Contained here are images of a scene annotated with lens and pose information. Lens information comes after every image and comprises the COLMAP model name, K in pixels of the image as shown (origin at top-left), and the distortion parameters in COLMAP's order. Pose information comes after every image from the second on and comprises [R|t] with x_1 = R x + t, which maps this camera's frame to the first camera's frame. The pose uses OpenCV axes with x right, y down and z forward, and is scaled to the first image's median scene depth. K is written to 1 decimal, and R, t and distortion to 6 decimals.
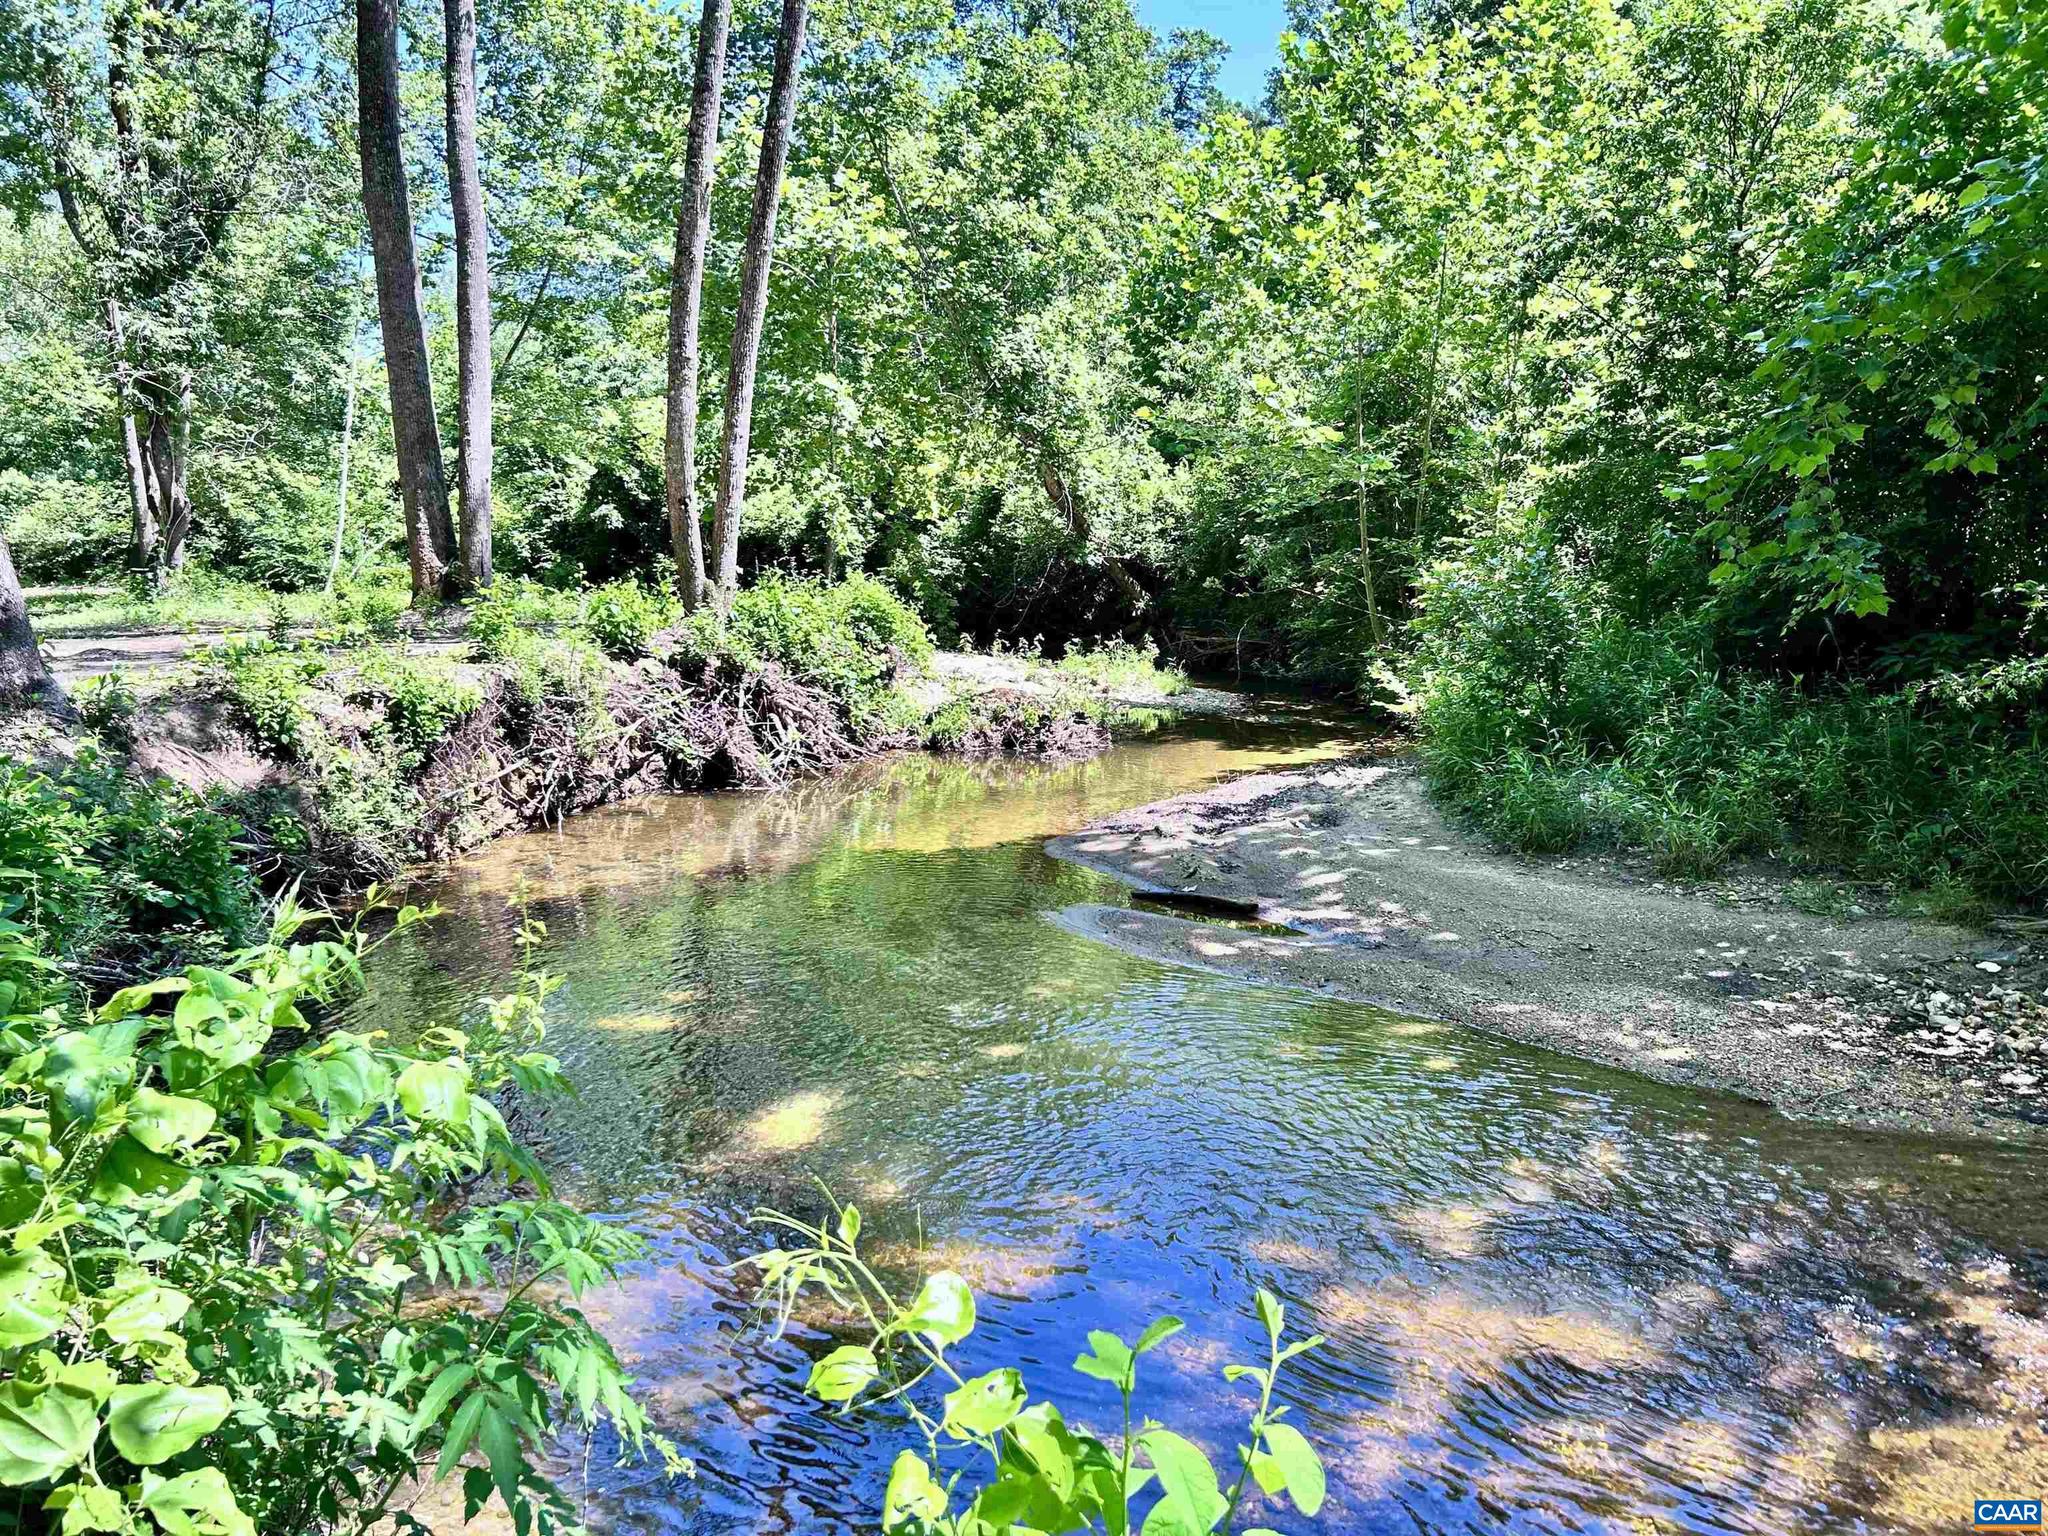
lens RADIAL K [[1569.5, 0, 1024.0], [0, 1569.5, 777.5], [0, 0, 1]] dist [0.039346, -0.039473]
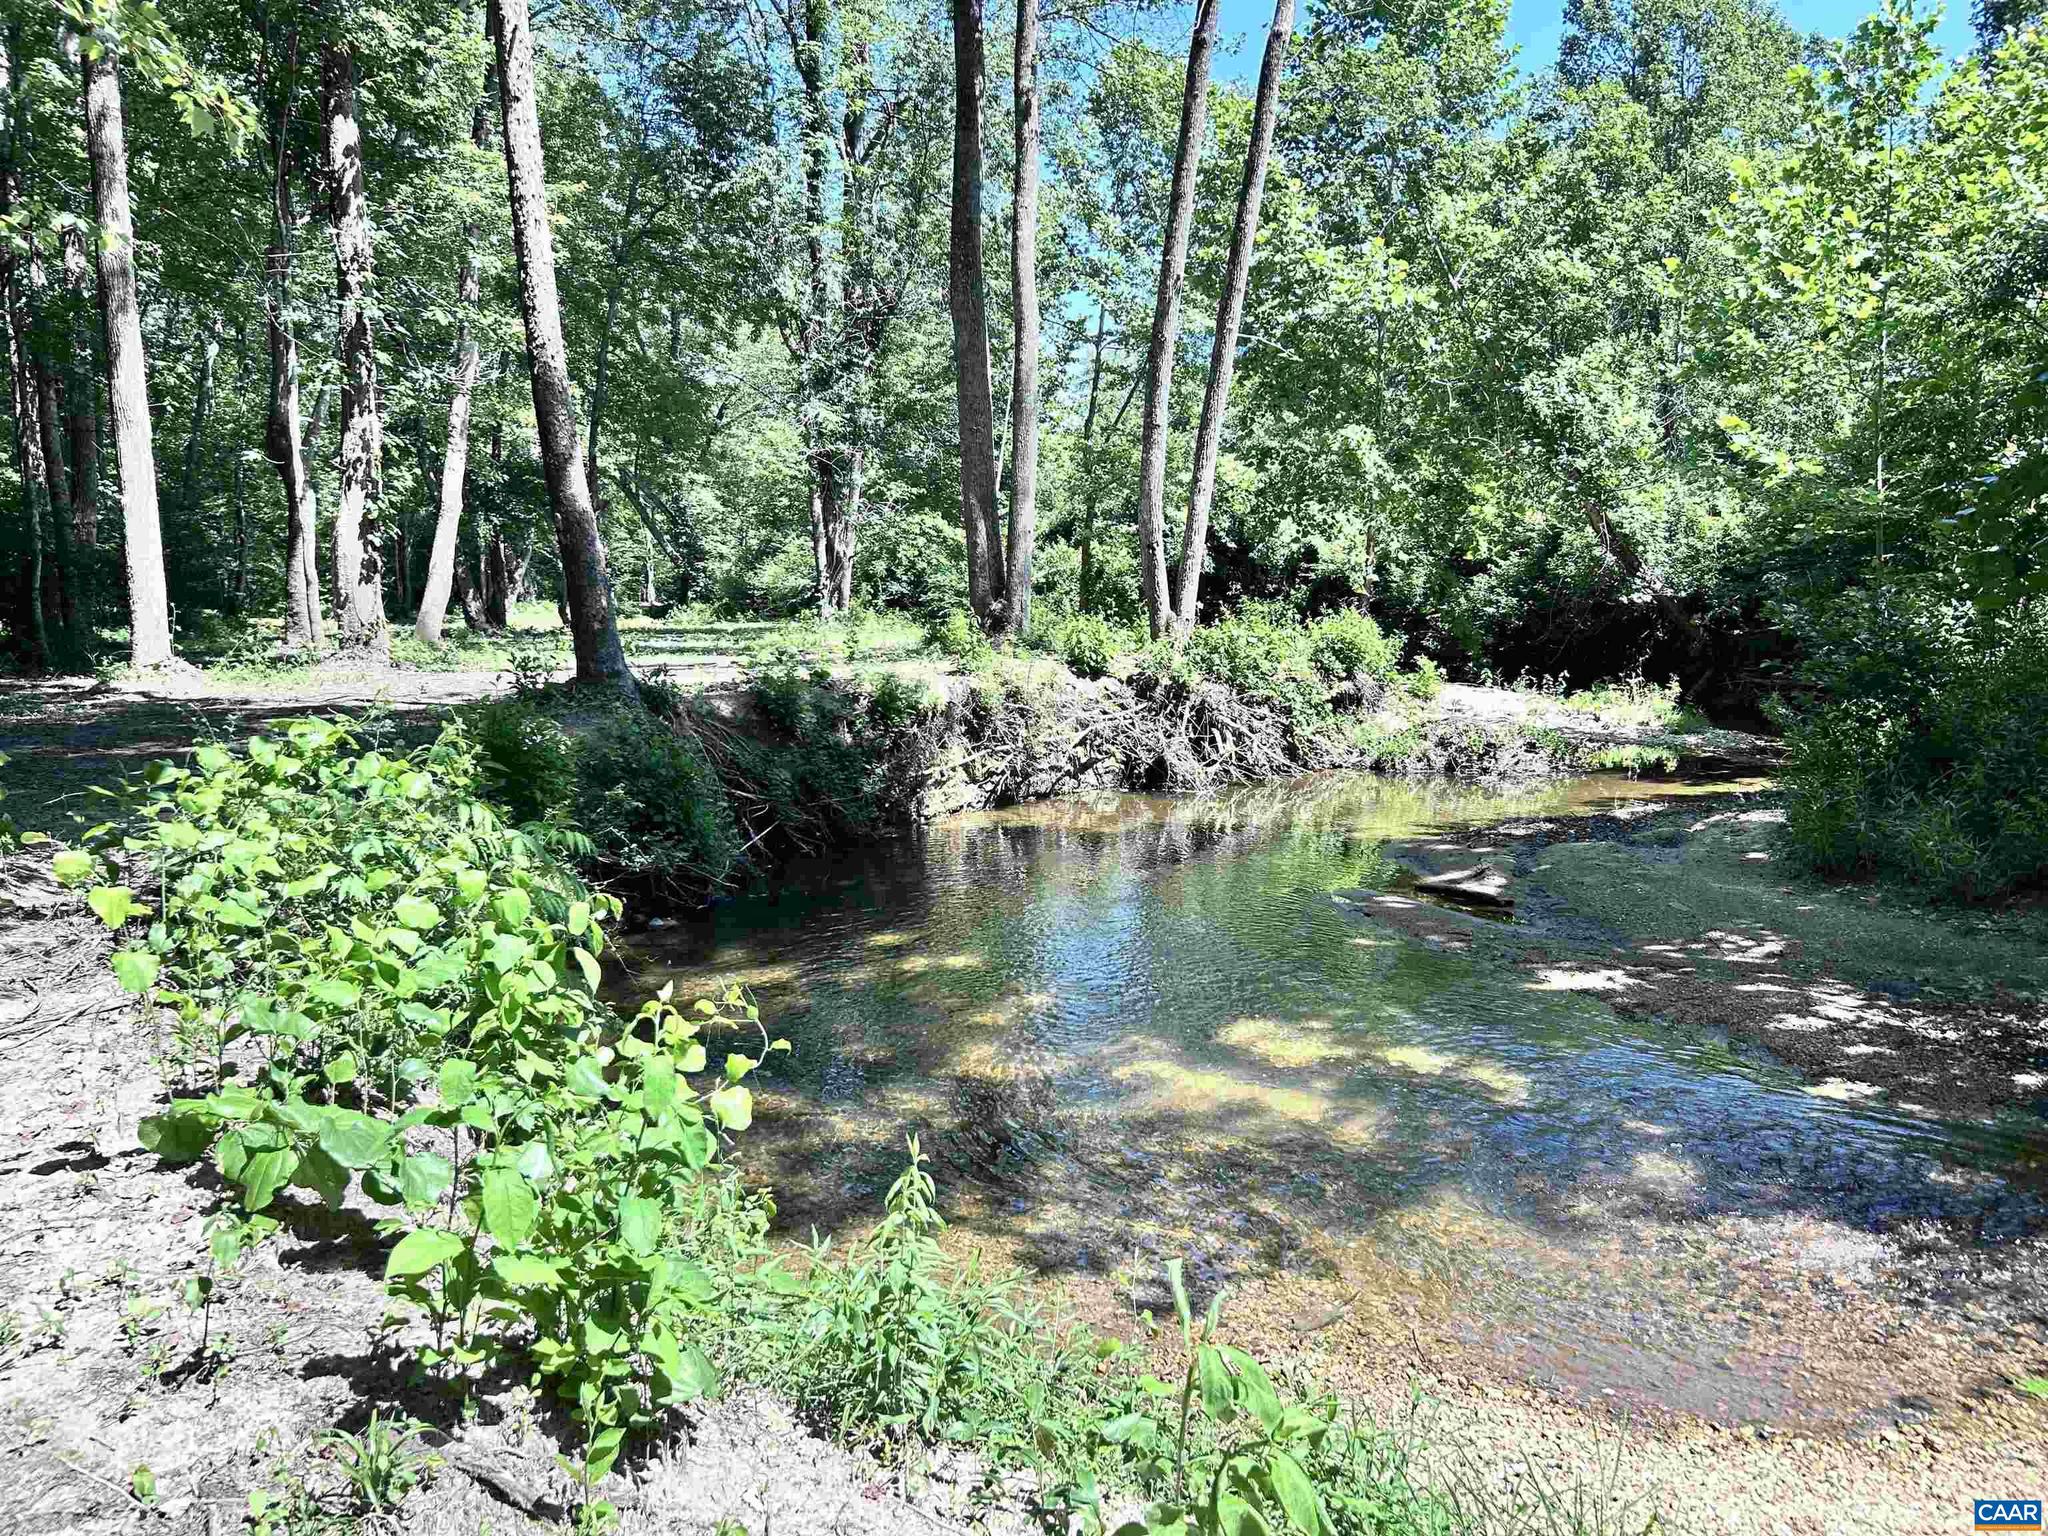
lens RADIAL K [[1569.5, 0, 1028.4], [0, 1569.5, 771.2], [0, 0, 1]] dist [0.039346, -0.039473]
pose [[0.914584, 0.044774, -0.401910, 0.156473], [-0.057283, 0.998174, -0.019154, 0.017712], [0.400318, 0.040541, 0.915479, -0.090959]]
